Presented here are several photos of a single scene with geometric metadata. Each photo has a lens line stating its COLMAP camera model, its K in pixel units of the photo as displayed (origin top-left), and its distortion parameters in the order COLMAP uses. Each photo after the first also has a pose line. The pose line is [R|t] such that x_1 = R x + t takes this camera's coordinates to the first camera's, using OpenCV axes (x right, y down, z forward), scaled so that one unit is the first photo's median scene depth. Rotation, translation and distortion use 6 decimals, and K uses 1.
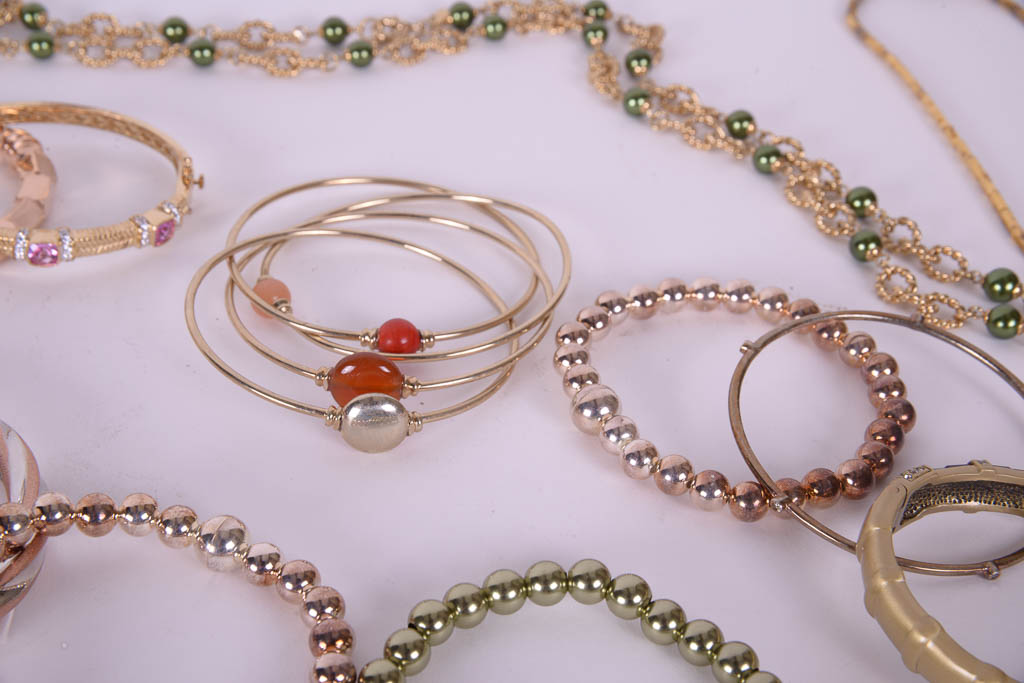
lens RADIAL K [[1632.7, 0, 495.2], [0, 1632.7, 294.3], [0, 0, 1]] dist [-0.001156, 0.000000]
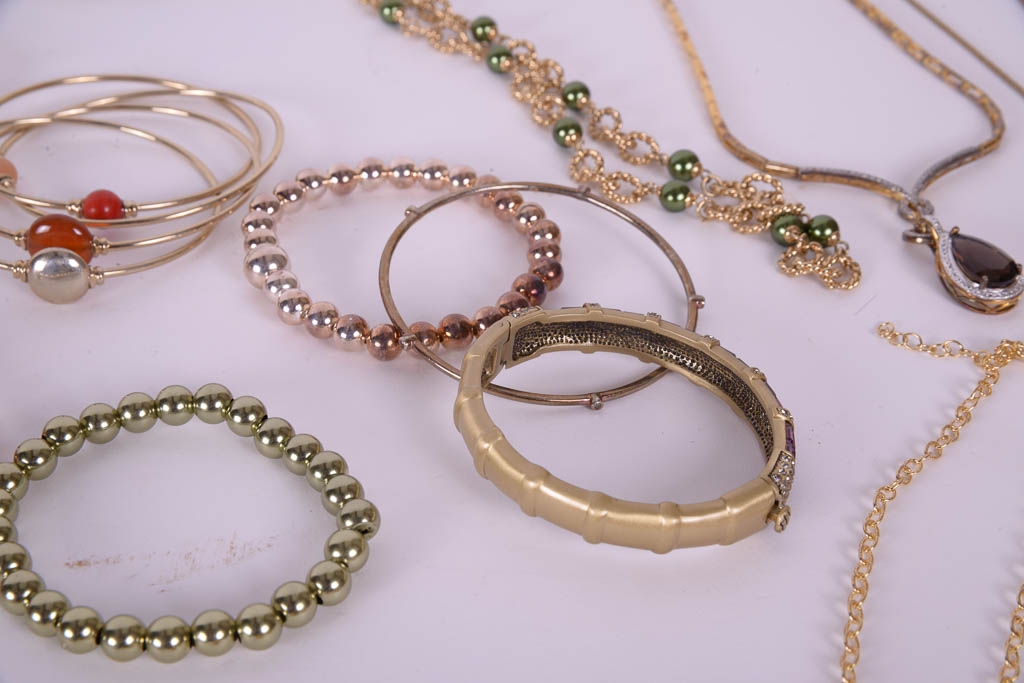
lens RADIAL K [[1632.7, 0, 497.1], [0, 1632.7, 293.1], [0, 0, 1]] dist [-0.001156, 0.000000]
pose [[0.999379, -0.003667, -0.035050, 0.252005], [0.003853, 0.999979, 0.005242, 0.082053], [0.035030, -0.005374, 0.999372, -0.097136]]
